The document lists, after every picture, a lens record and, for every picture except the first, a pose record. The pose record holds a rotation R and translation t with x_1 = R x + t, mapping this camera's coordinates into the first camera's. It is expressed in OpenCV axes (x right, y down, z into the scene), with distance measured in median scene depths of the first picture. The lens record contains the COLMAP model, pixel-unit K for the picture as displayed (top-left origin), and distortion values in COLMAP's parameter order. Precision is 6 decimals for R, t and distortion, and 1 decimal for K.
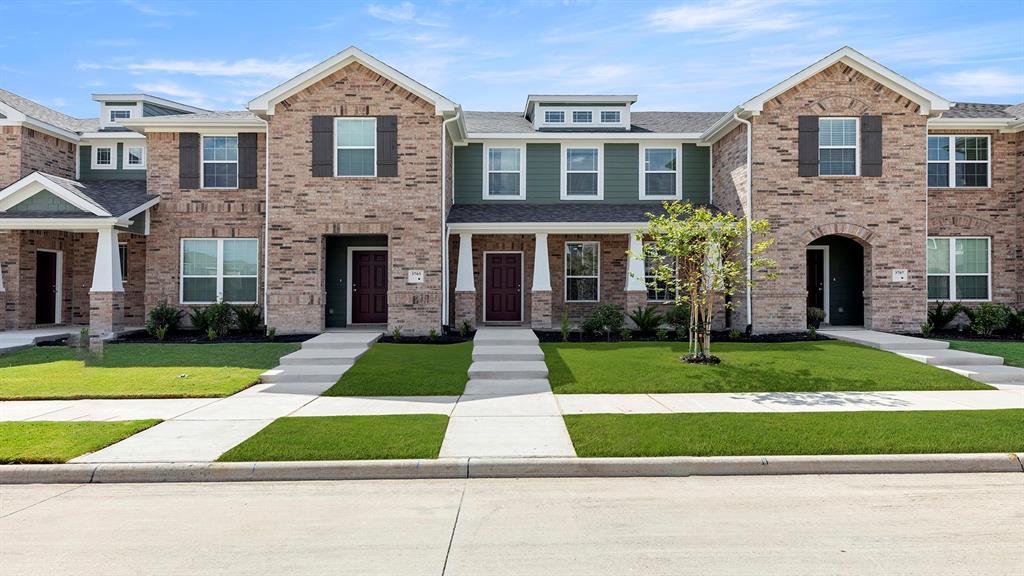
lens RADIAL K [[684.7, 0, 504.3], [0, 684.7, 292.8], [0, 0, 1]] dist [0.012477, -0.015669]
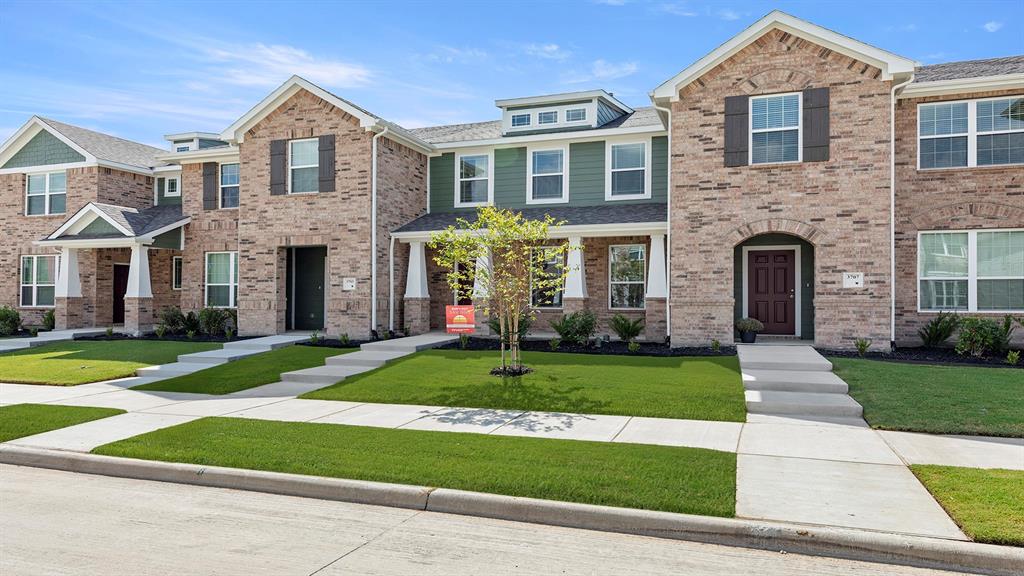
lens RADIAL K [[684.7, 0, 504.8], [0, 684.7, 290.2], [0, 0, 1]] dist [0.012477, -0.015669]
pose [[0.935480, -0.001111, -0.353377, 0.472188], [-0.003195, 0.999928, -0.011603, -0.002618], [0.353365, 0.011984, 0.935409, 0.091234]]
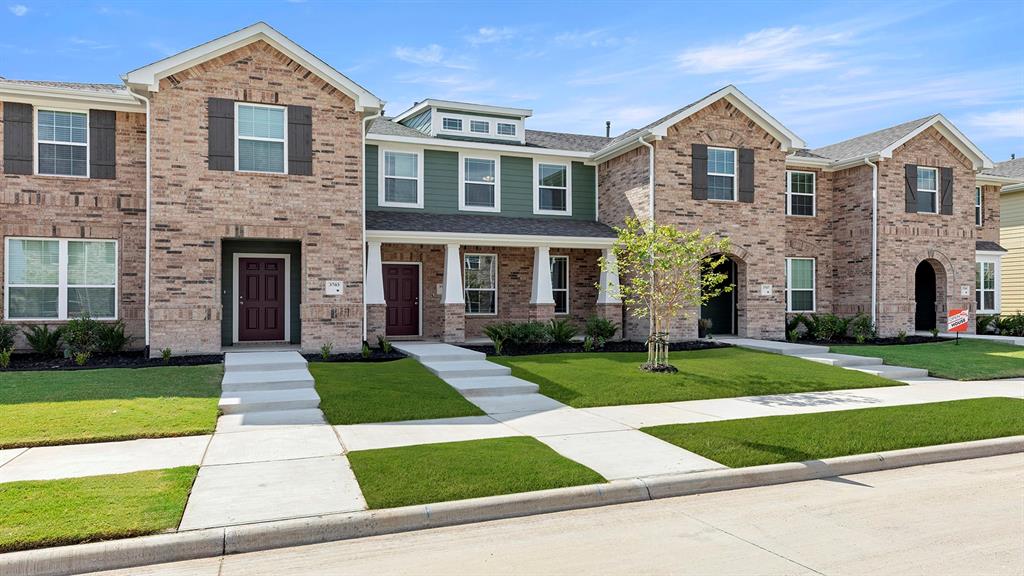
lens RADIAL K [[684.7, 0, 503.2], [0, 684.7, 315.8], [0, 0, 1]] dist [0.012477, -0.015669]
pose [[0.938285, -0.006770, 0.345798, -0.232753], [0.001927, 0.999895, 0.014347, 0.000612], [-0.345859, -0.012795, 0.938199, 0.073395]]
